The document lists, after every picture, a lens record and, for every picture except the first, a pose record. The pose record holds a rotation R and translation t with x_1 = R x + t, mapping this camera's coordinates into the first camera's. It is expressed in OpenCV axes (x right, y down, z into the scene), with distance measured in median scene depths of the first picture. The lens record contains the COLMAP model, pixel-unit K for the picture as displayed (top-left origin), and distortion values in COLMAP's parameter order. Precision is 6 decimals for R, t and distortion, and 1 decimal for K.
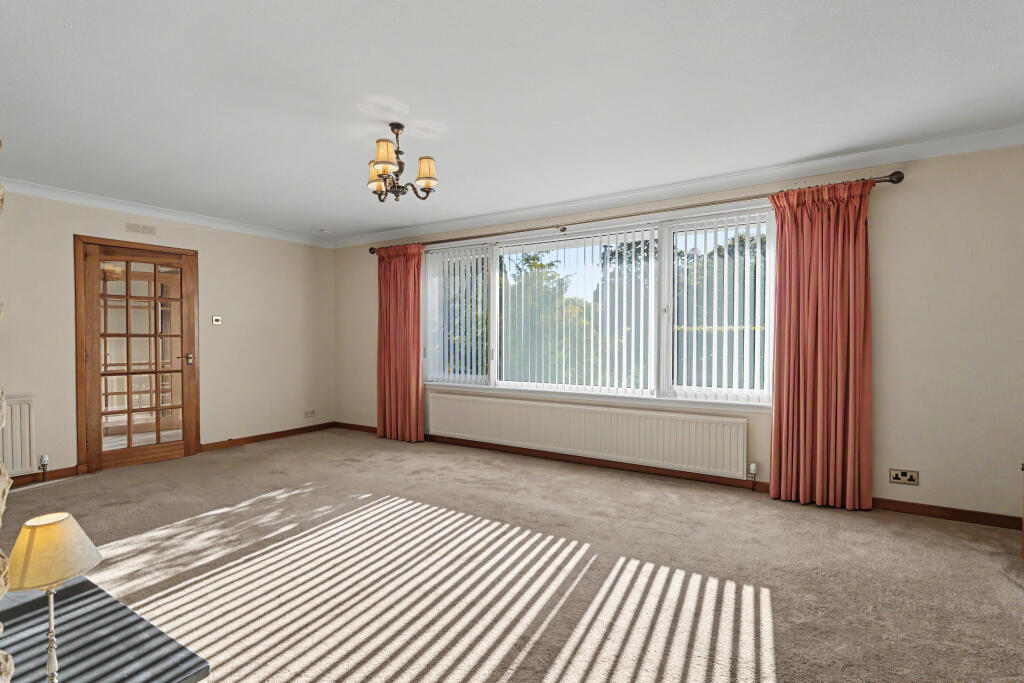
lens RADIAL K [[496.1, 0, 512.0], [0, 496.1, 341.5], [0, 0, 1]] dist [-0.000032, -0.000627]
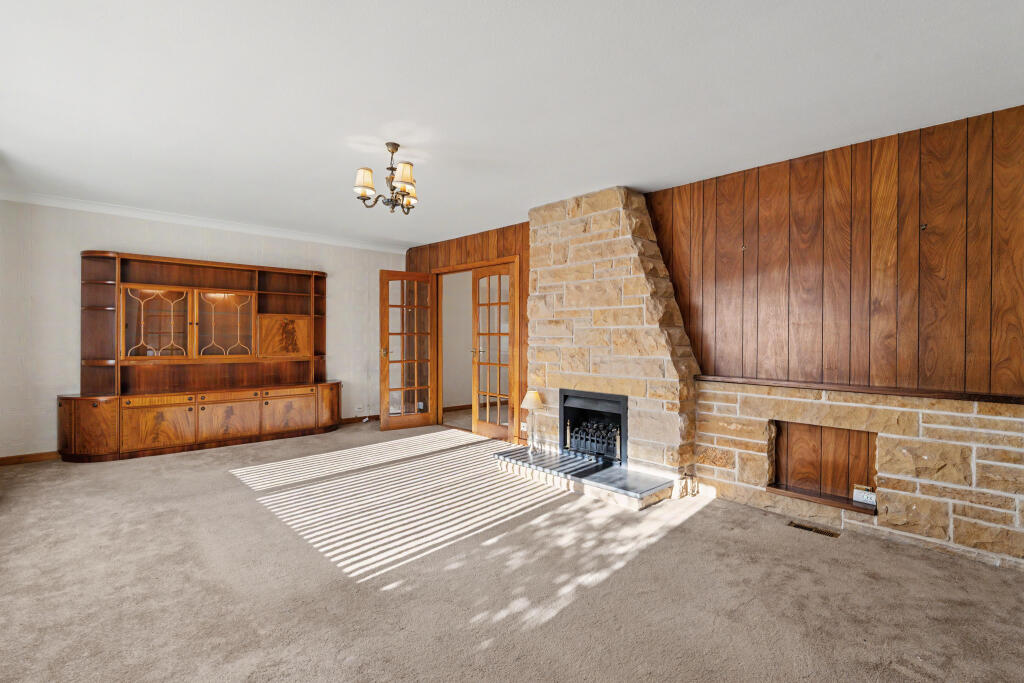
lens RADIAL K [[496.1, 0, 512.0], [0, 496.1, 341.5], [0, 0, 1]] dist [-0.000032, -0.000627]
pose [[-0.970805, -0.012796, 0.239528, -0.733195], [-0.007603, 0.999716, 0.022589, -0.018137], [-0.239749, 0.020109, -0.970627, 1.943796]]
